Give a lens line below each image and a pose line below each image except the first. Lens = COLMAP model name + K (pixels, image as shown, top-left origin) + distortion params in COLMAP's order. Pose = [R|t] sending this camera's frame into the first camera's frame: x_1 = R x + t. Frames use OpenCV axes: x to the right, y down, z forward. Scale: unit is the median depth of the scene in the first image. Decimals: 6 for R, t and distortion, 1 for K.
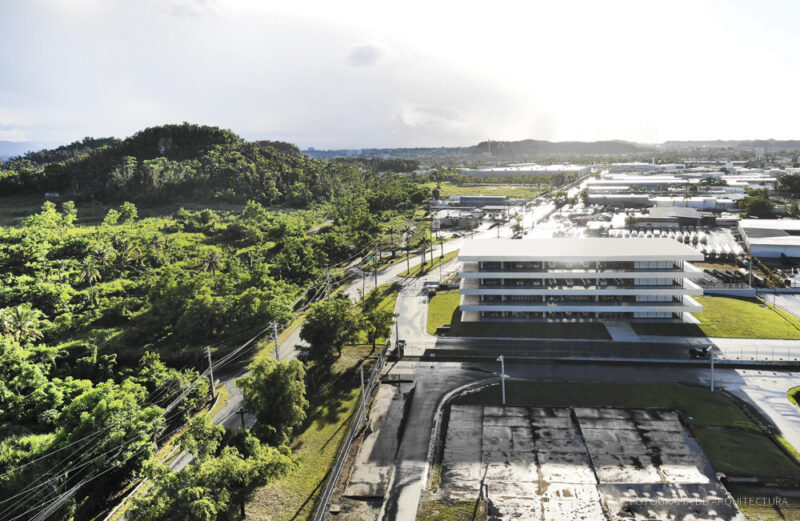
lens RADIAL K [[600.5, 0, 400.6], [0, 600.5, 260.6], [0, 0, 1]] dist [0.001531, 0.000085]
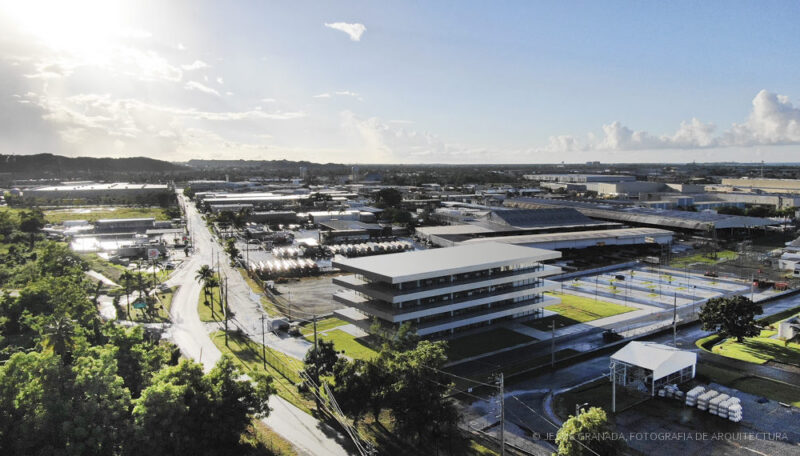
lens RADIAL K [[643.0, 0, 399.4], [0, 643.0, 228.0], [0, 0, 1]] dist [0.004411, 0.002151]
pose [[0.733496, -0.052128, 0.677691, -0.187729], [0.112305, 0.992645, -0.045198, -0.013239], [-0.670351, 0.109261, 0.733956, 0.104476]]
